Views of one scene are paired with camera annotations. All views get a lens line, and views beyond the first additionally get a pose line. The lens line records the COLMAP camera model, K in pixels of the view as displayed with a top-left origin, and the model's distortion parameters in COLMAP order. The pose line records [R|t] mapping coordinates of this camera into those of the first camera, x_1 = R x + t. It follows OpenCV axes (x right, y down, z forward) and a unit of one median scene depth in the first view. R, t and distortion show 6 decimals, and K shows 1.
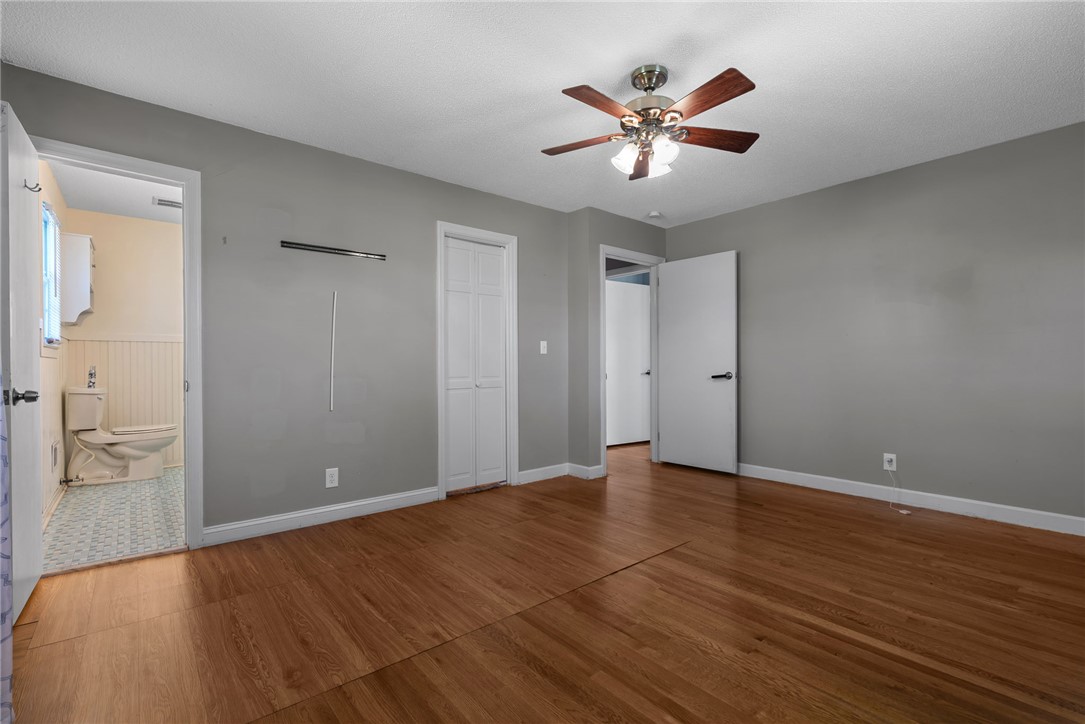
lens RADIAL K [[488.3, 0, 542.5], [0, 488.3, 362.0], [0, 0, 1]] dist [-0.000075, 0.000085]
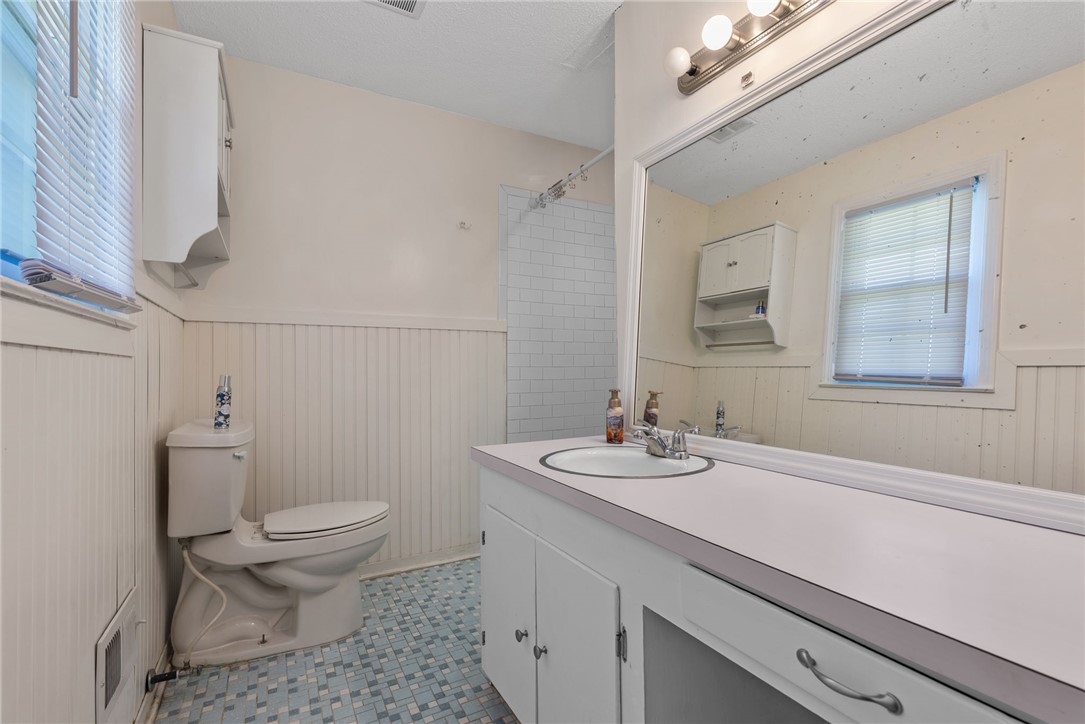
lens RADIAL K [[488.3, 0, 542.5], [0, 488.3, 362.0], [0, 0, 1]] dist [-0.000075, 0.000085]
pose [[0.980003, -0.005204, -0.198914, -0.569405], [0.003007, 0.999931, -0.011344, 0.001339], [0.198959, 0.010519, 0.979951, 0.642542]]
